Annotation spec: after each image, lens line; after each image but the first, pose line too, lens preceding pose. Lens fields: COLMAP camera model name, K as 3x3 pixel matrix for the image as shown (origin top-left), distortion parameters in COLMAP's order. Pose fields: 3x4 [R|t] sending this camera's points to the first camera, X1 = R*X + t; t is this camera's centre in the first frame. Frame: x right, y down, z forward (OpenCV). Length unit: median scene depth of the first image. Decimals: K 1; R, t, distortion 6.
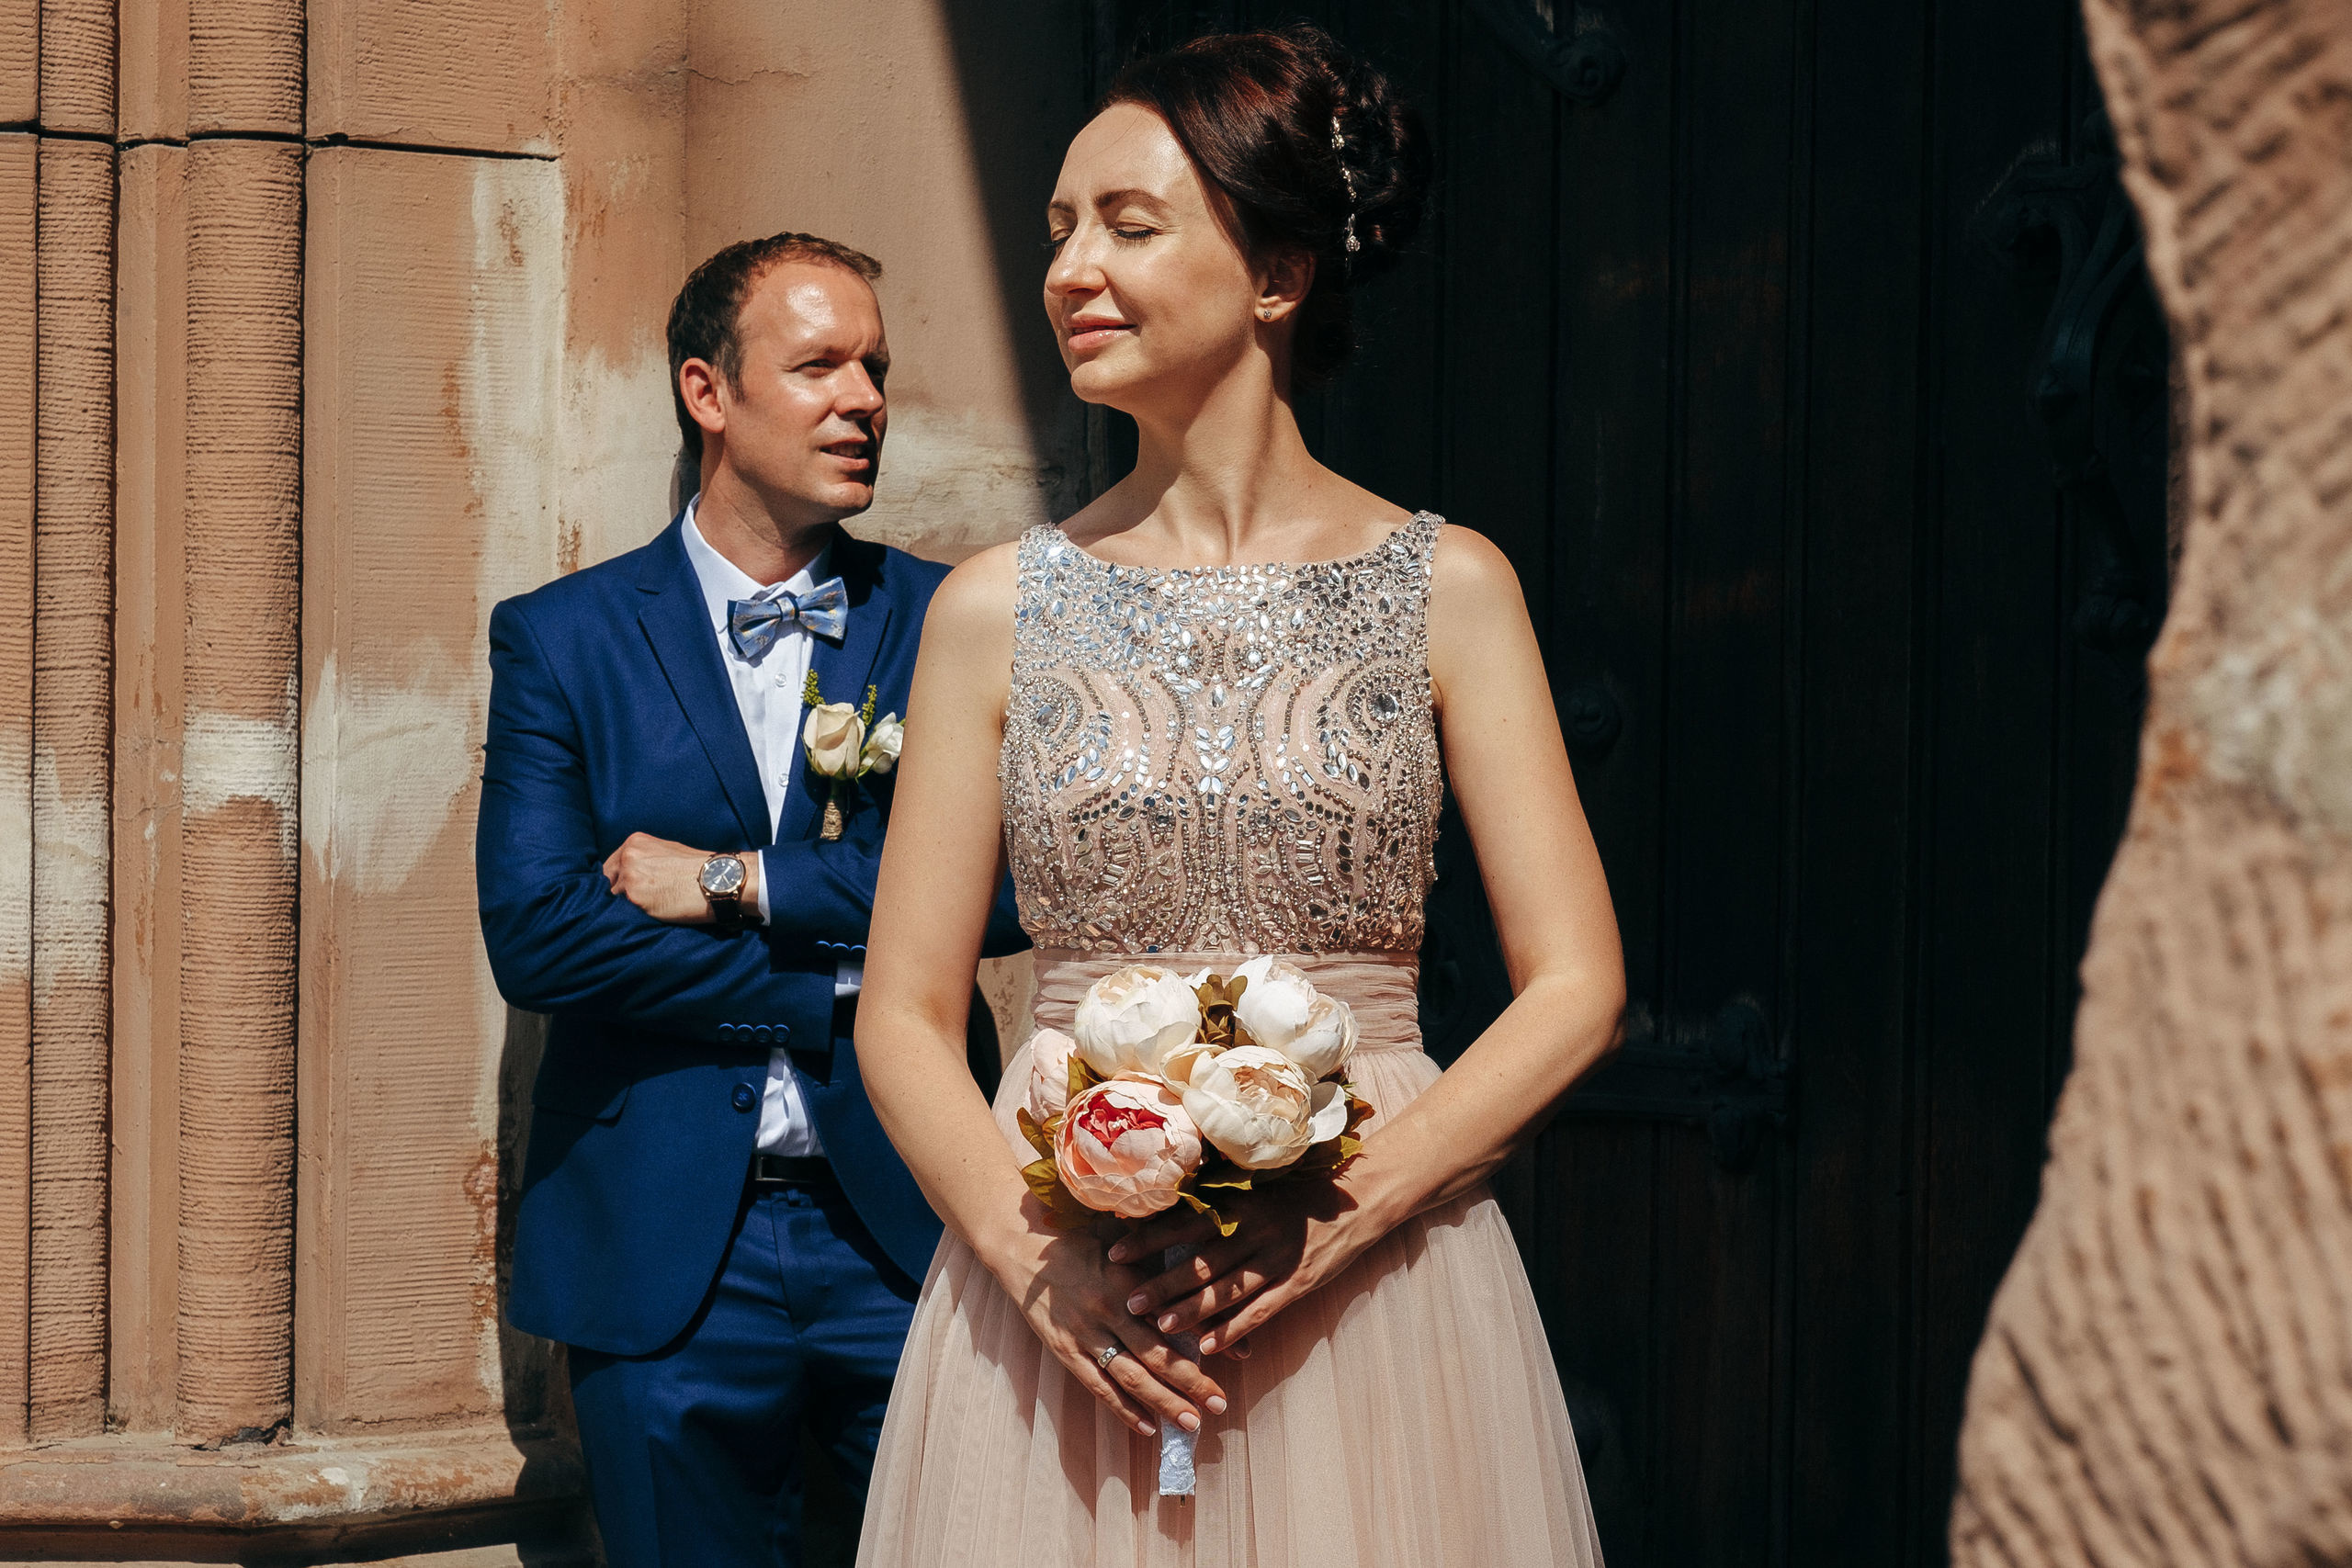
lens RADIAL K [[5479.4, 0, 1435.5], [0, 5479.4, 677.8], [0, 0, 1]] dist [0.073971, 0.000000]
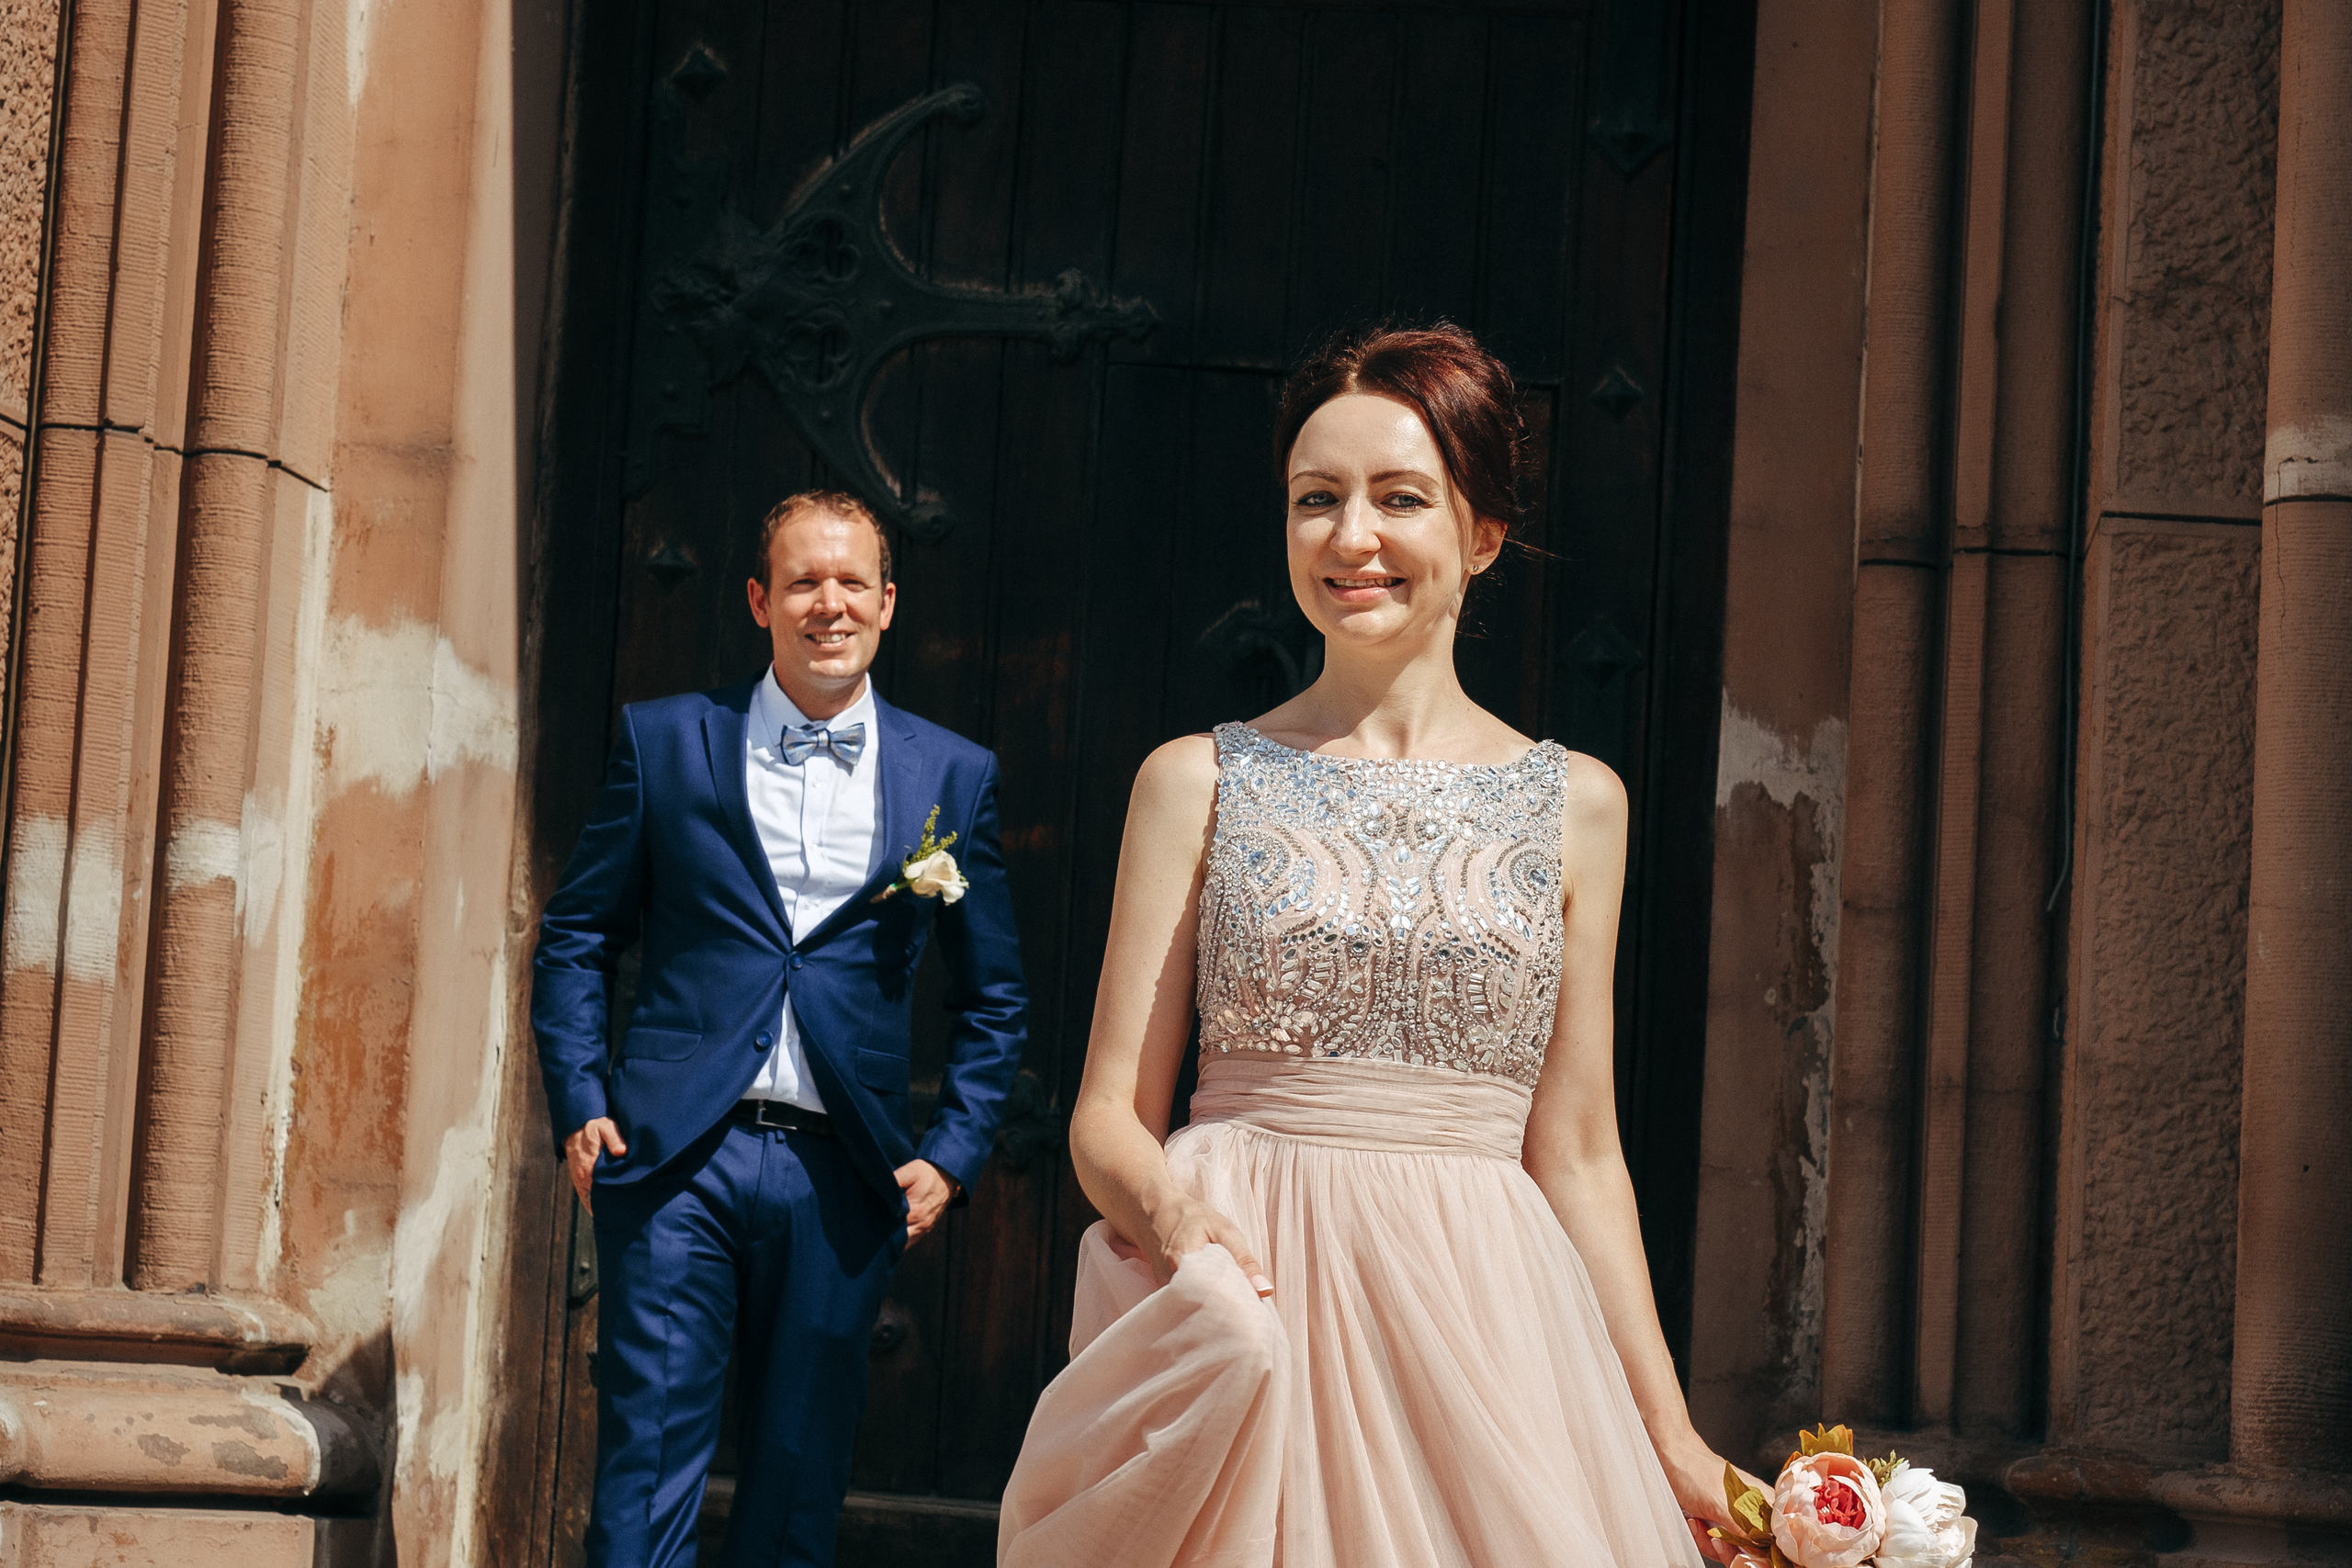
lens RADIAL K [[5479.4, 0, 1127.5], [0, 5479.4, 842.7], [0, 0, 1]] dist [0.073971, 0.000000]
pose [[0.795377, 0.095271, 0.598581, -0.942754], [-0.055738, 0.994882, -0.084284, 0.128637], [-0.603547, 0.033674, 0.796616, -0.388290]]
